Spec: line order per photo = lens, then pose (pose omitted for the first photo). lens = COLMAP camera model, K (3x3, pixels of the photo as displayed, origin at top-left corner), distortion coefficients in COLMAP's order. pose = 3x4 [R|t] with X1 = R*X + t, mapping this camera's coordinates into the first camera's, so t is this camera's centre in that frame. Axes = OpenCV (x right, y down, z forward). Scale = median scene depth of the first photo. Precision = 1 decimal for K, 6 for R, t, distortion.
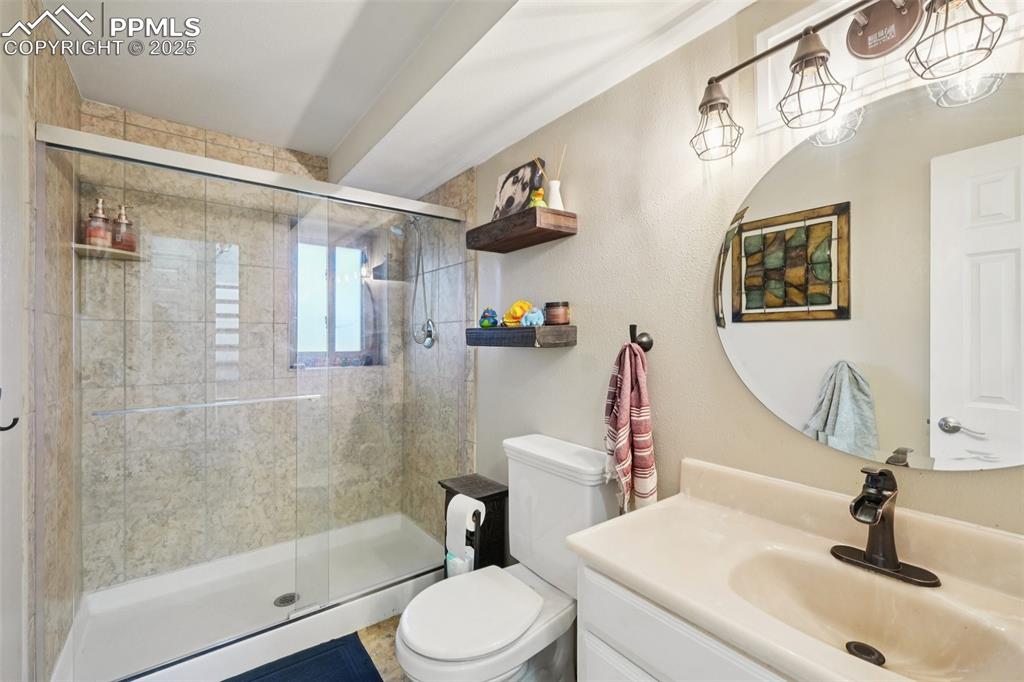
lens RADIAL K [[436.2, 0, 513.3], [0, 436.2, 339.8], [0, 0, 1]] dist [-0.003821, 0.002099]
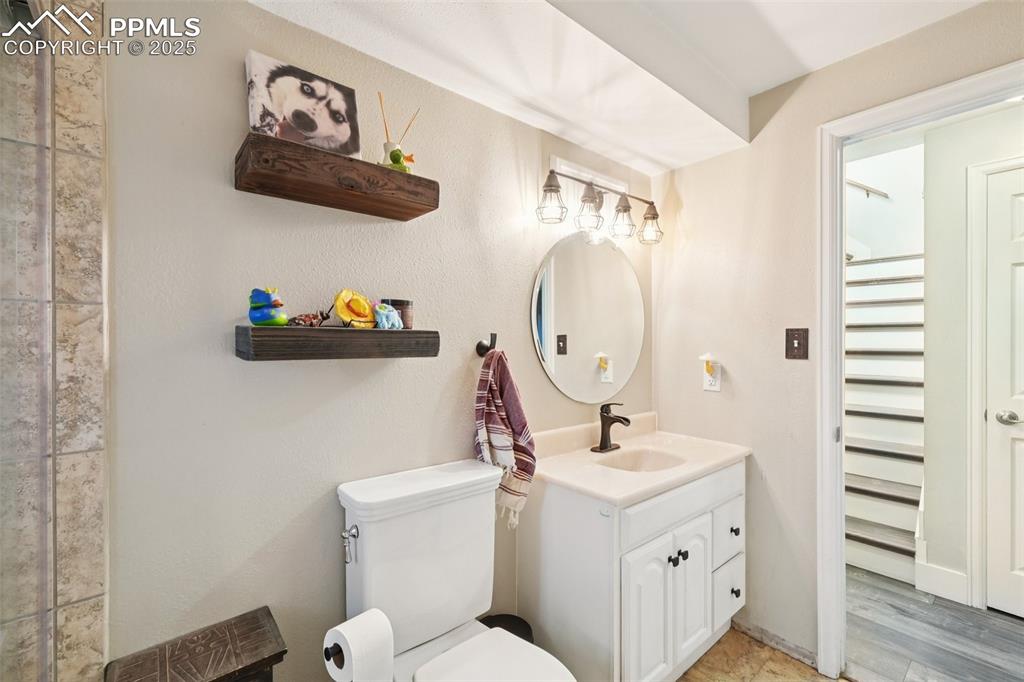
lens RADIAL K [[436.2, 0, 513.1], [0, 436.2, 341.5], [0, 0, 1]] dist [-0.003821, 0.002099]
pose [[-0.049547, -0.003847, 0.998764, -0.636359], [-0.001997, 0.999991, 0.003752, -0.012117], [-0.998770, -0.001809, -0.049555, 0.746950]]
